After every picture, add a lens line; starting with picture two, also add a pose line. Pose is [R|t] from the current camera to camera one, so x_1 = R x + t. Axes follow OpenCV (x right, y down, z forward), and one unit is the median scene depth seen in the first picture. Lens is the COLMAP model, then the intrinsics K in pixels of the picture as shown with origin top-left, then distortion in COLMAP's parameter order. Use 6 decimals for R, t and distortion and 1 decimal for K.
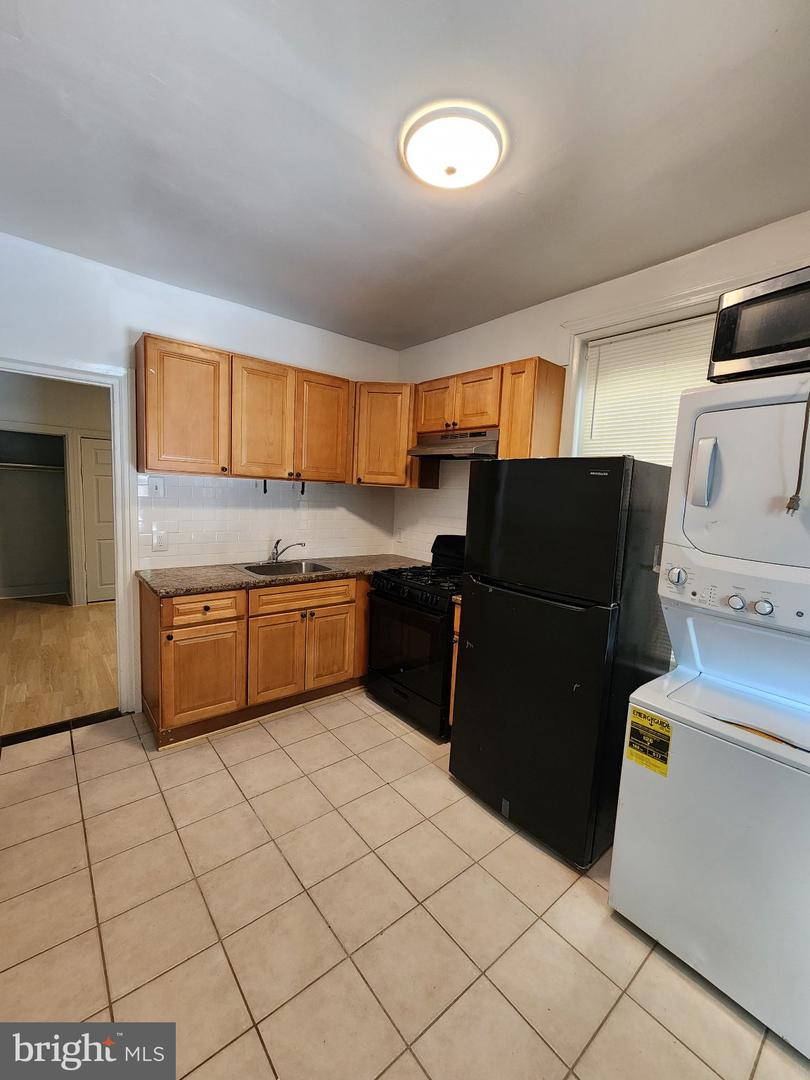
lens RADIAL K [[443.4, 0, 395.2], [0, 443.4, 530.6], [0, 0, 1]] dist [-0.004026, 0.000822]
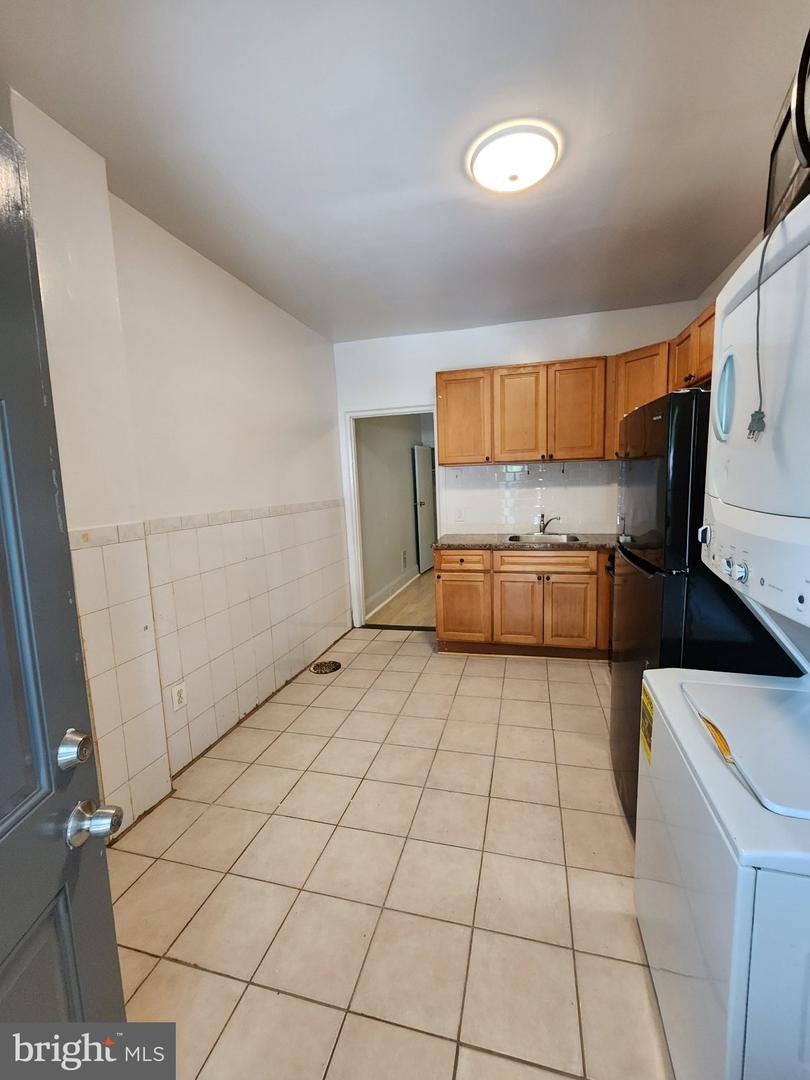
lens RADIAL K [[443.4, 0, 416.0], [0, 443.4, 528.9], [0, 0, 1]] dist [-0.004026, 0.000822]
pose [[0.580859, 0.026343, -0.813577, 0.541313], [-0.011222, 0.999640, 0.024355, 0.039194], [0.813926, -0.005017, 0.580946, 0.069852]]
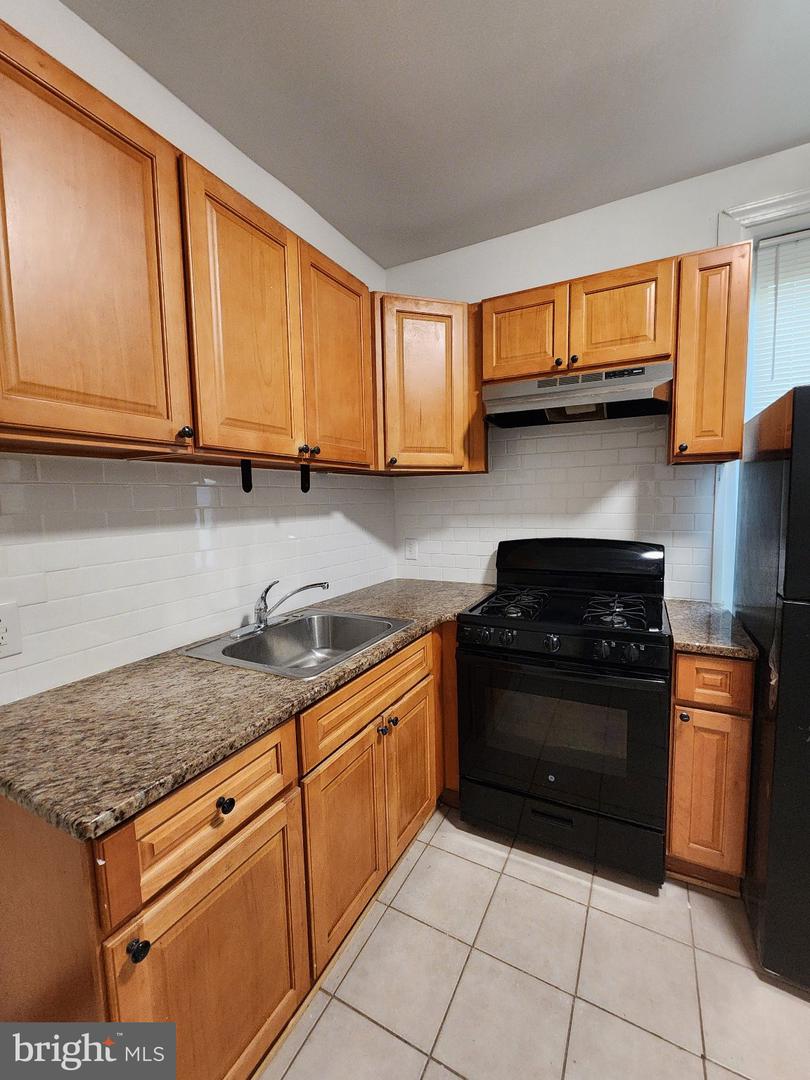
lens RADIAL K [[443.4, 0, 388.6], [0, 443.4, 533.8], [0, 0, 1]] dist [-0.004026, 0.000822]
pose [[0.920901, -0.094773, 0.378100, -0.367870], [0.098633, 0.995081, 0.009193, -0.029143], [-0.377112, 0.028827, 0.925719, 0.538111]]
